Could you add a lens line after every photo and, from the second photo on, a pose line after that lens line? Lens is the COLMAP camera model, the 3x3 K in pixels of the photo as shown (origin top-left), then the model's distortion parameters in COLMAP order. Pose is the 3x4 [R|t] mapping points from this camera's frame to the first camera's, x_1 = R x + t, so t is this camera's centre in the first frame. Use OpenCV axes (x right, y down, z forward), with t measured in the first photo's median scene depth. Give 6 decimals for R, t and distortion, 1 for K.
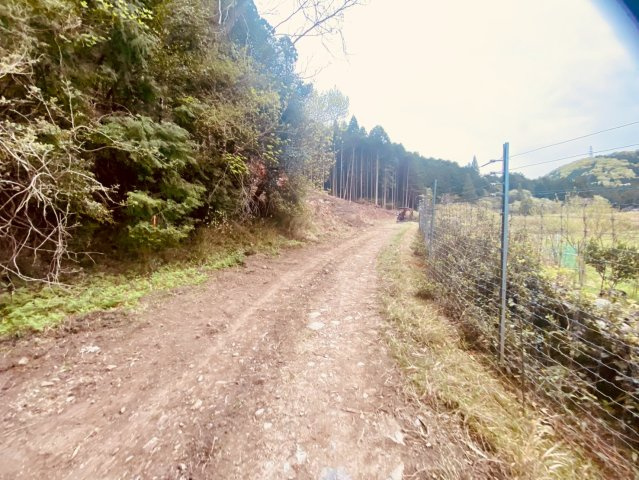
lens RADIAL K [[257.4, 0, 318.4], [0, 257.4, 239.3], [0, 0, 1]] dist [0.028802, -0.024671]
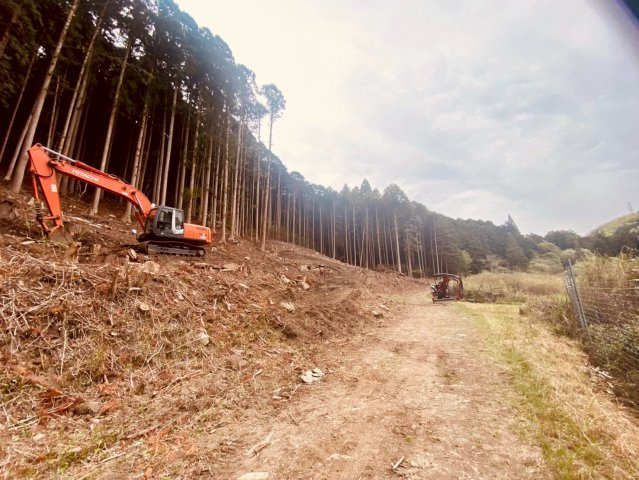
lens RADIAL K [[257.4, 0, 318.4], [0, 257.4, 239.3], [0, 0, 1]] dist [0.028802, -0.024671]
pose [[0.994789, -0.045541, -0.091224, 0.046728], [0.019207, 0.962390, -0.270994, -0.019087], [0.100134, 0.267829, 0.958249, 0.163604]]
